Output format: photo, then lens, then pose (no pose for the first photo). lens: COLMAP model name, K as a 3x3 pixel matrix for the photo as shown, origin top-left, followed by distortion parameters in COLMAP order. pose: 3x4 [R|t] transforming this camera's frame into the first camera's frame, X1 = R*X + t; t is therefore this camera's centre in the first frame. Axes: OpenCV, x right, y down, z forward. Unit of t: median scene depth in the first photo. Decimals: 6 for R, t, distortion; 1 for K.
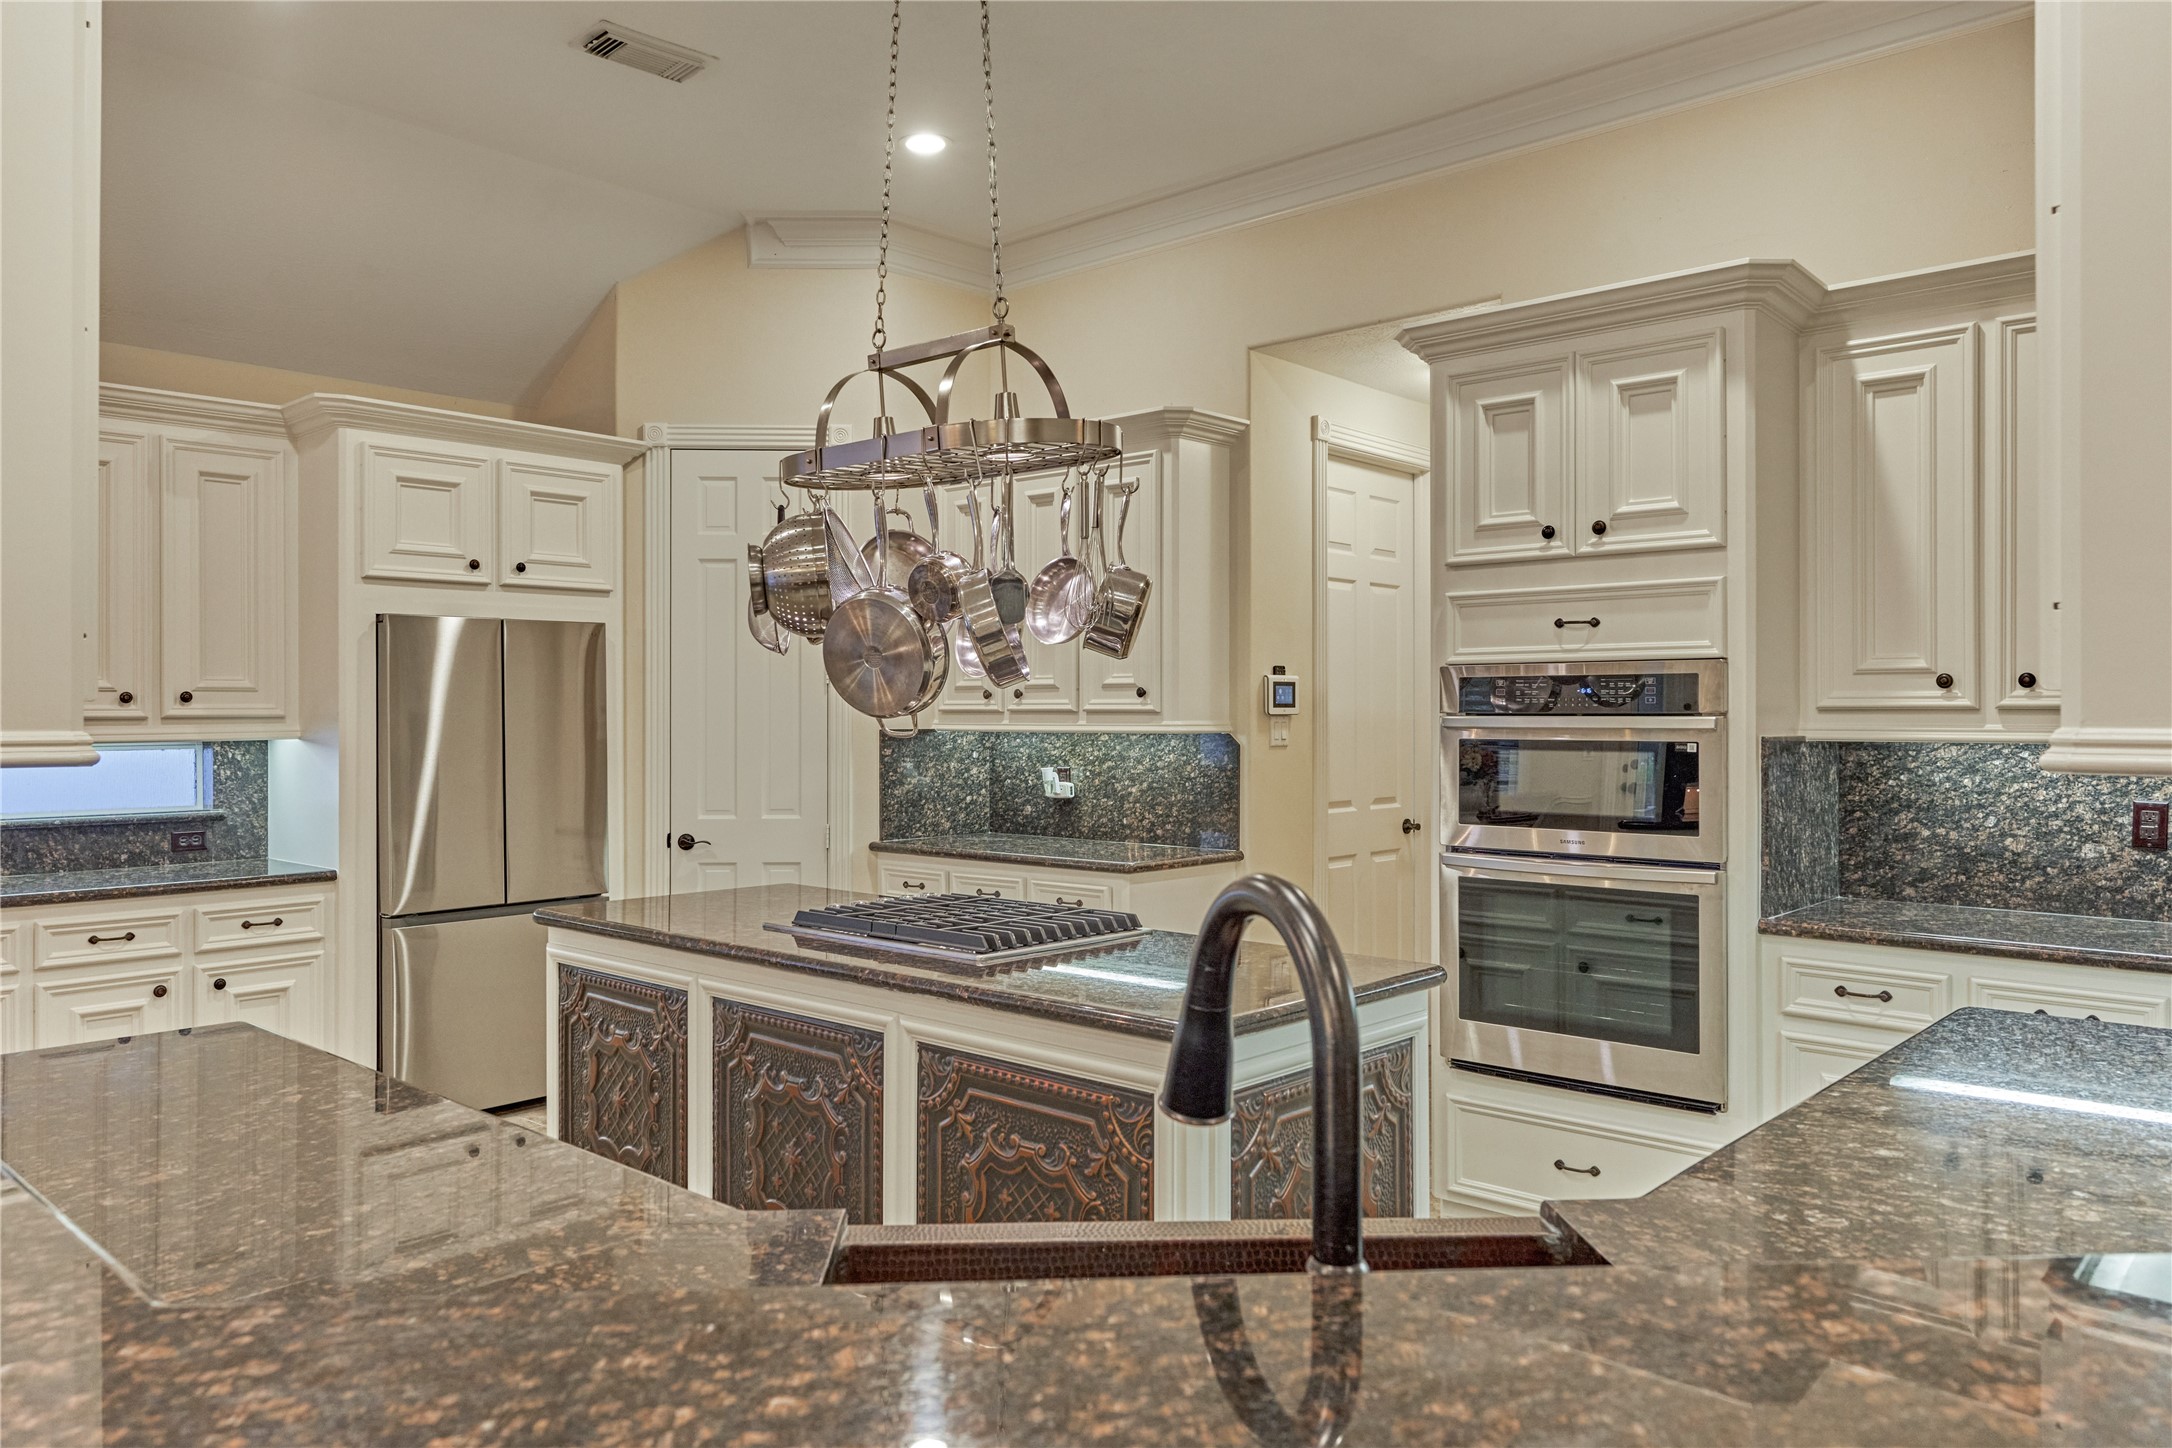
lens RADIAL K [[1501.1, 0, 1064.6], [0, 1501.1, 712.3], [0, 0, 1]] dist [0.034102, 0.000085]
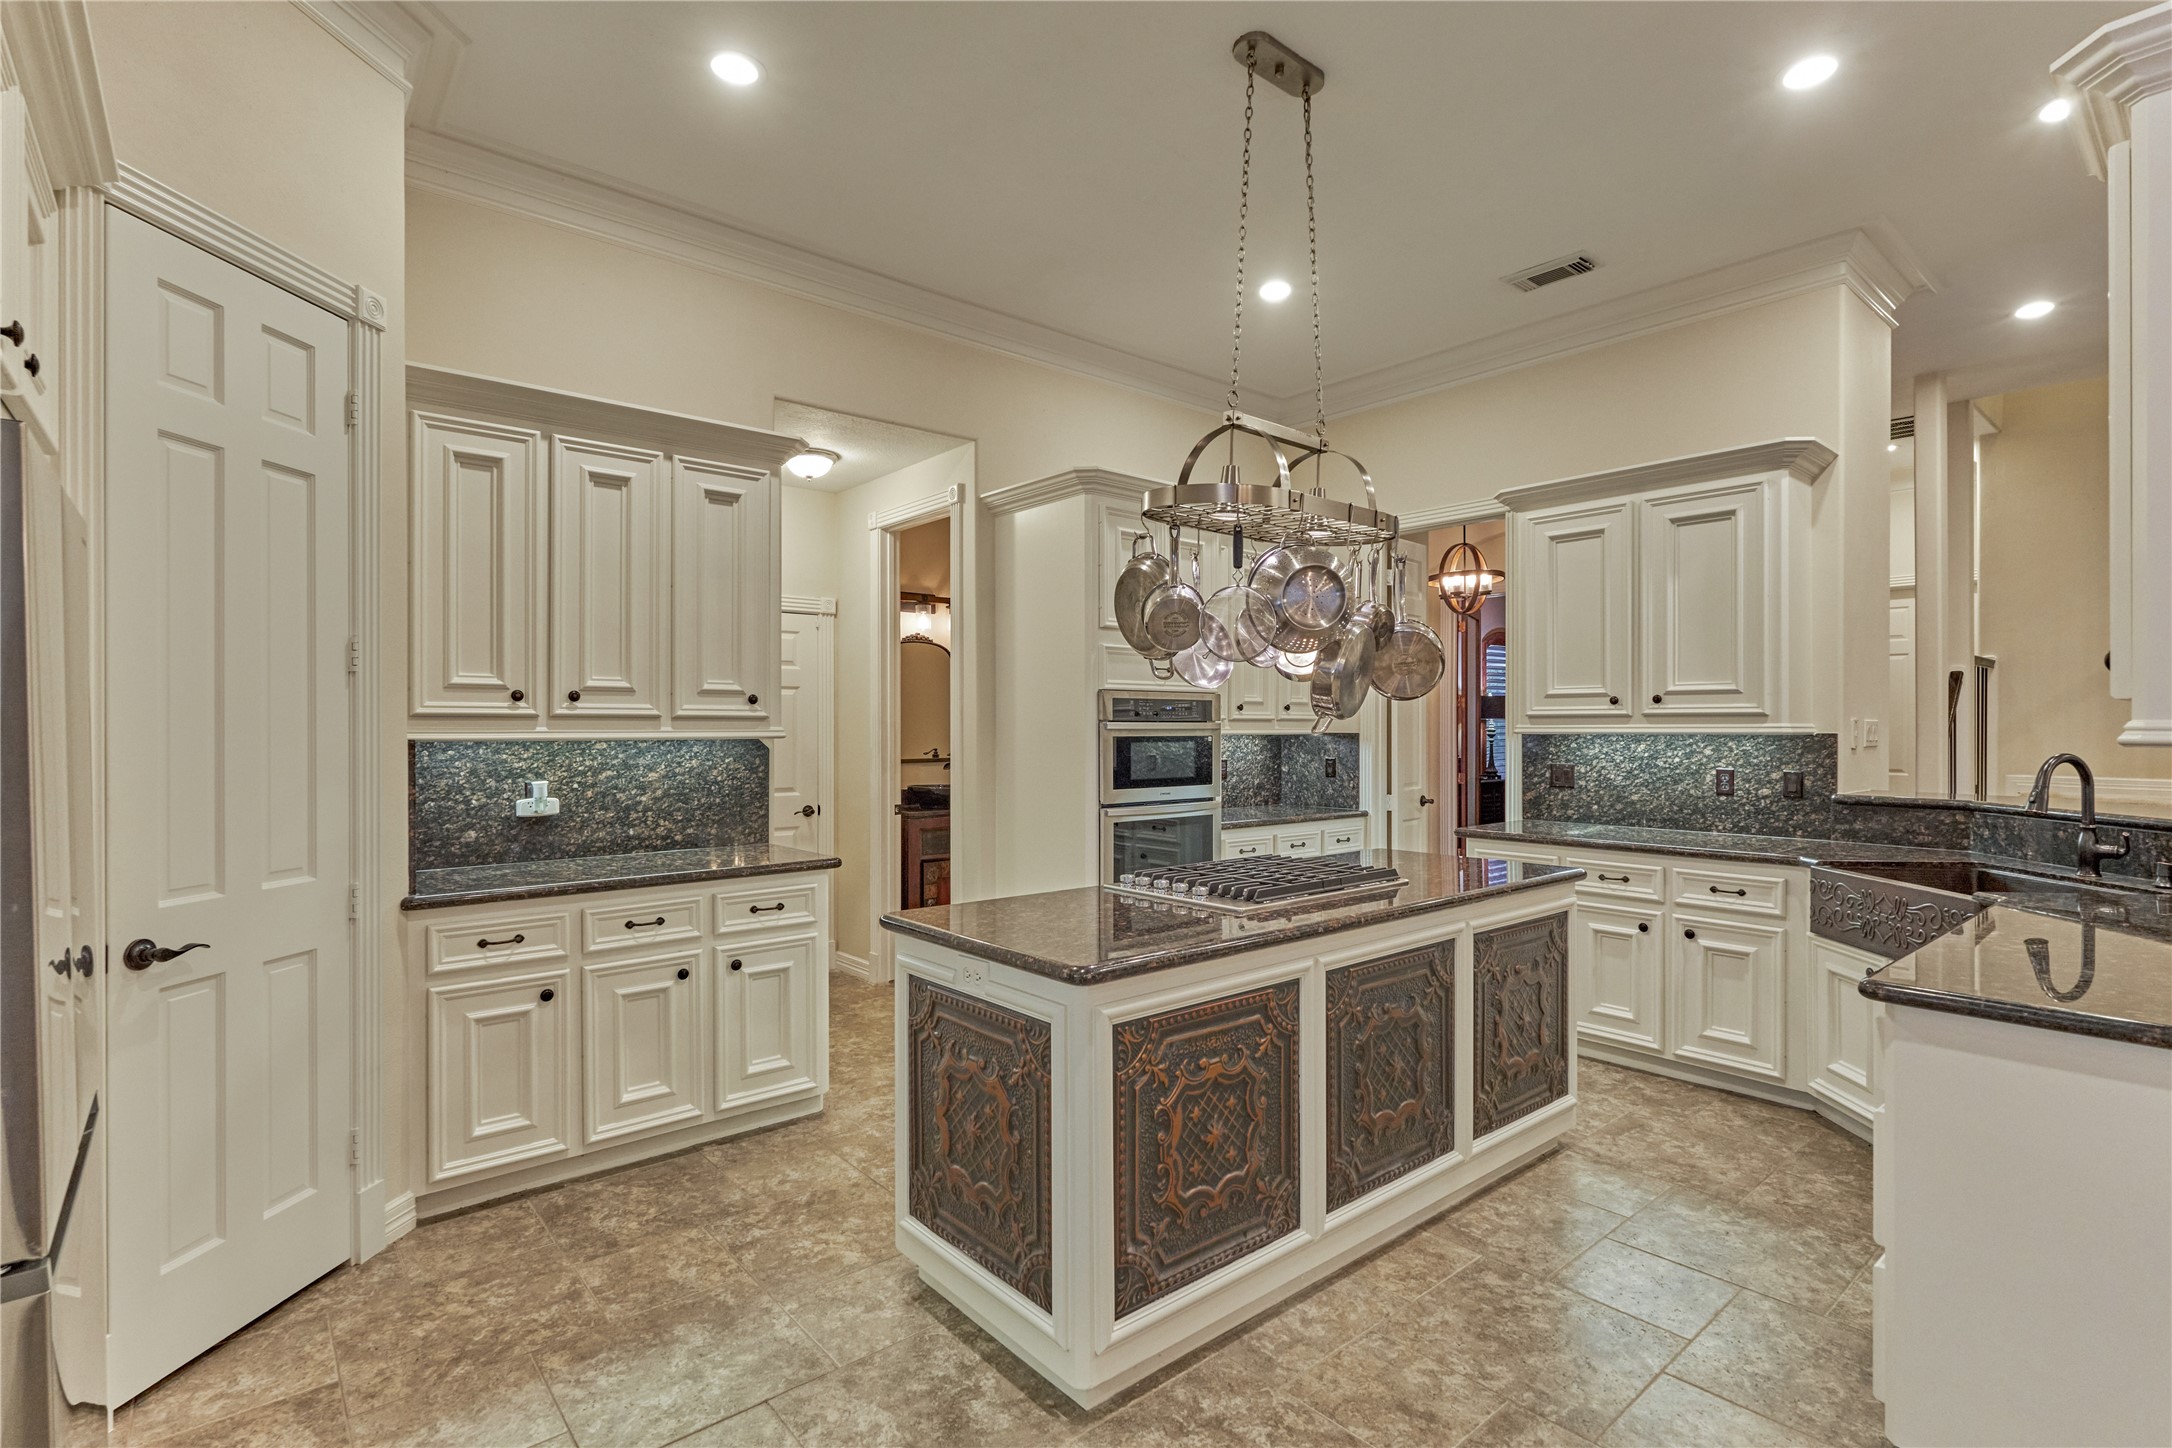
lens RADIAL K [[1027.5, 0, 1100.8], [0, 1027.5, 729.4], [0, 0, 1]] dist [-0.000107, -0.000464]
pose [[0.126258, -0.005606, 0.991982, -0.593380], [-0.001492, 0.999982, 0.005842, 0.002869], [-0.991996, -0.002217, 0.126248, 0.643546]]
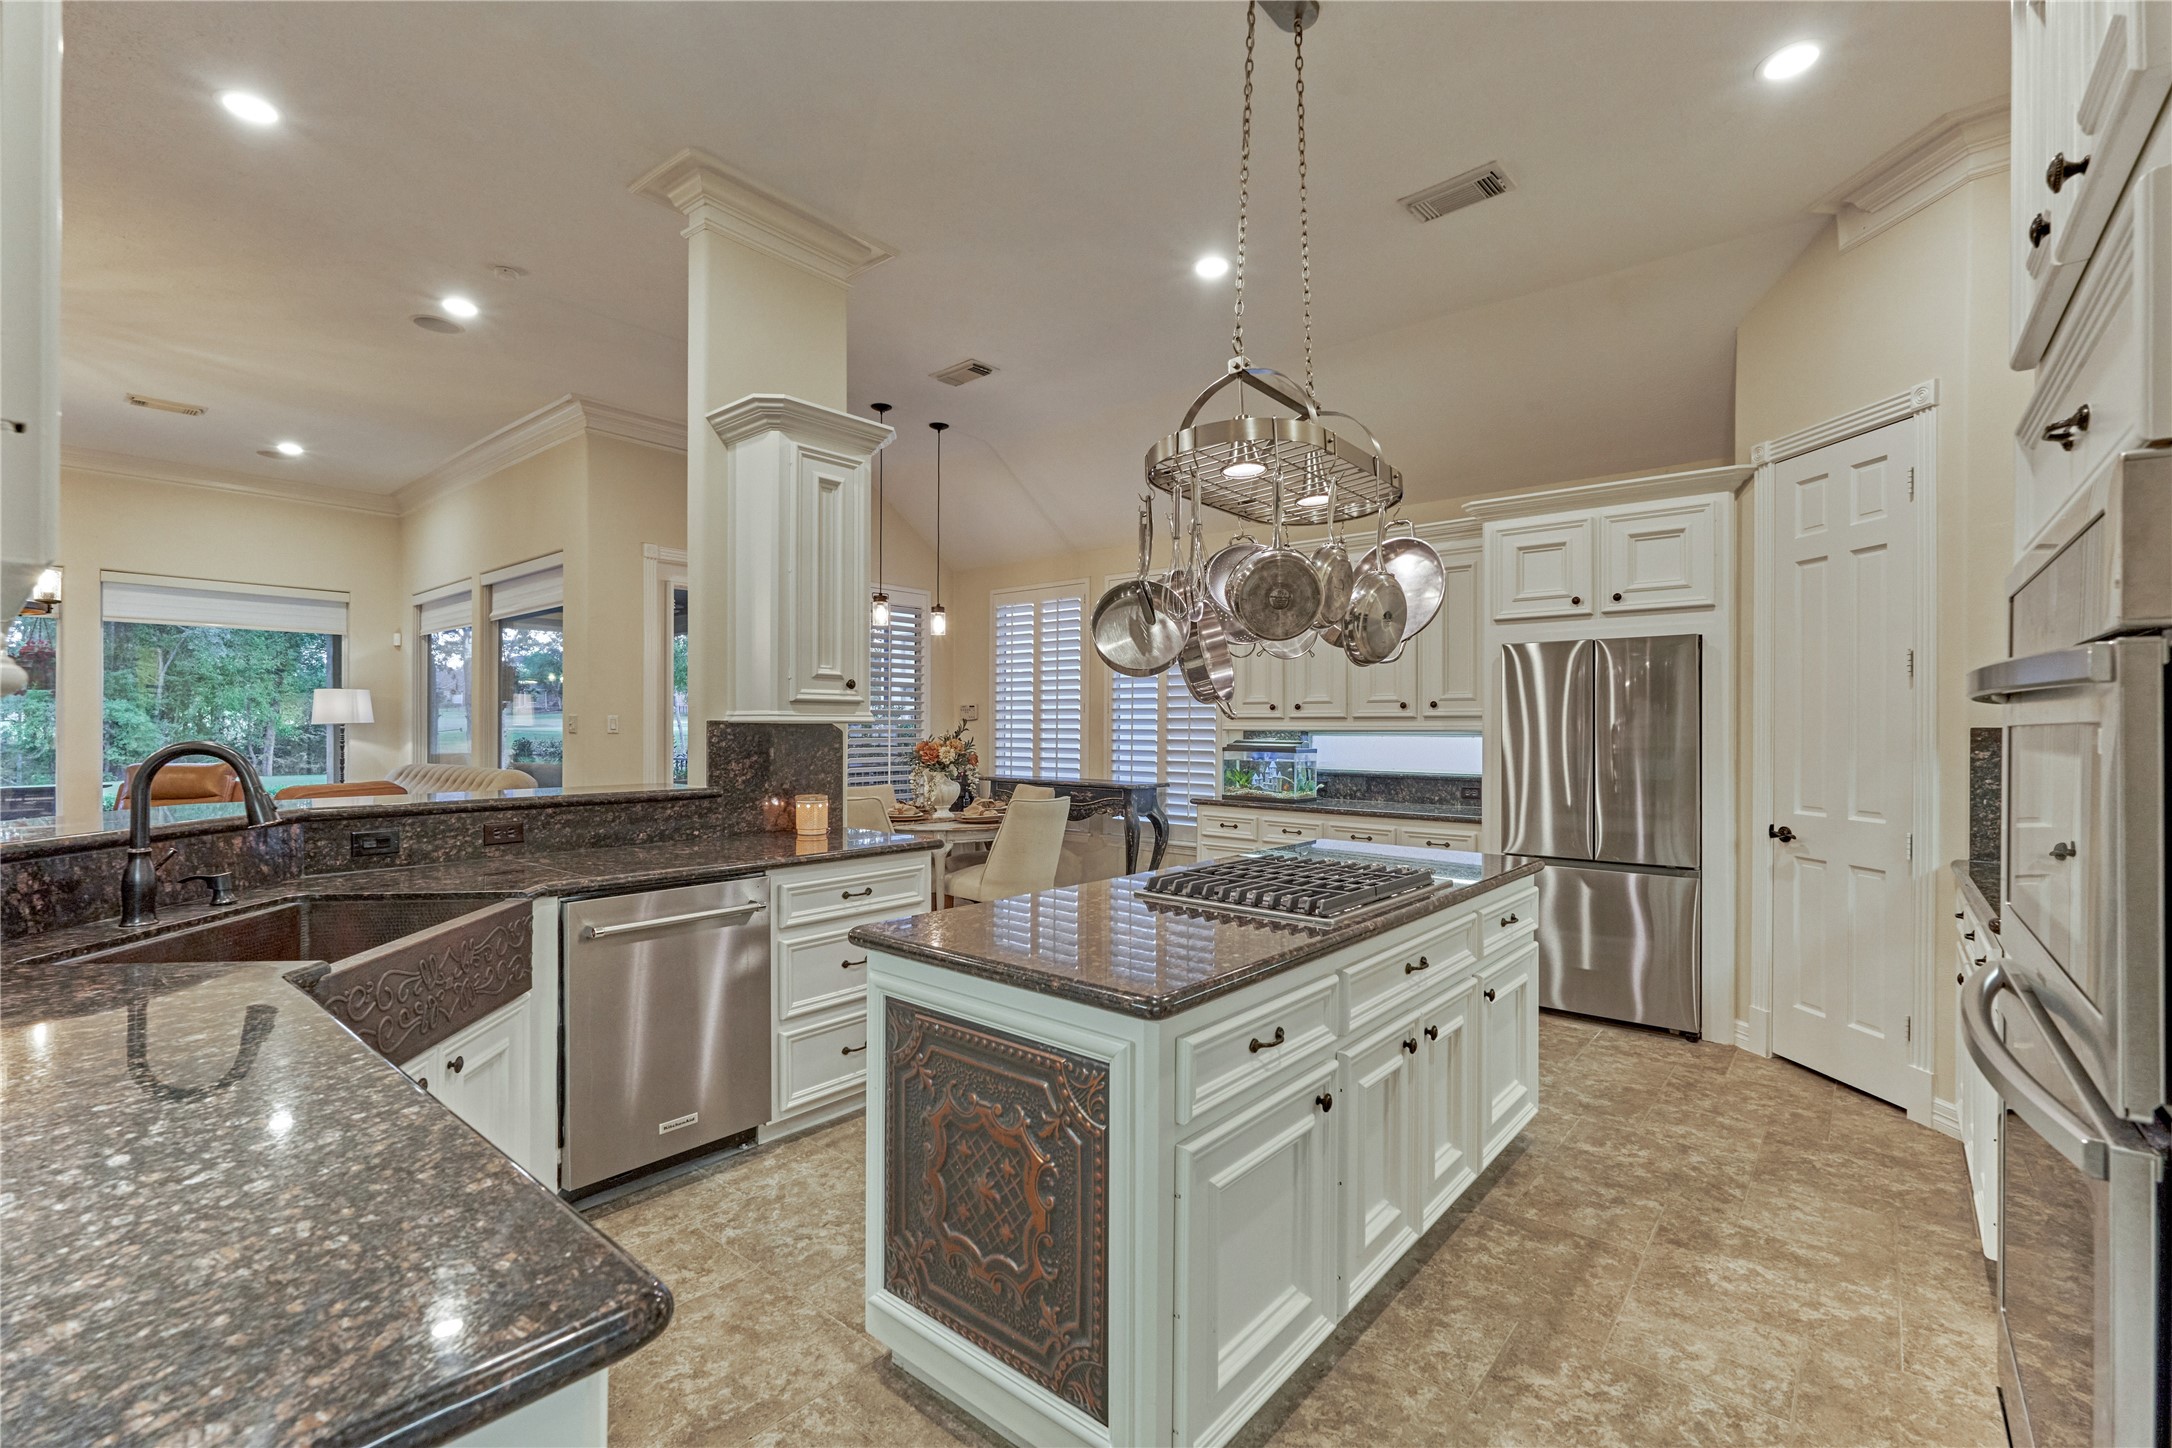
lens RADIAL K [[976.9, 0, 1098.6], [0, 976.9, 716.2], [0, 0, 1]] dist [-0.007028, 0.000905]
pose [[0.051881, -0.008528, -0.998617, 0.416665], [-0.002404, 0.999960, -0.008665, 0.011410], [0.998650, 0.002850, 0.051858, 0.509746]]
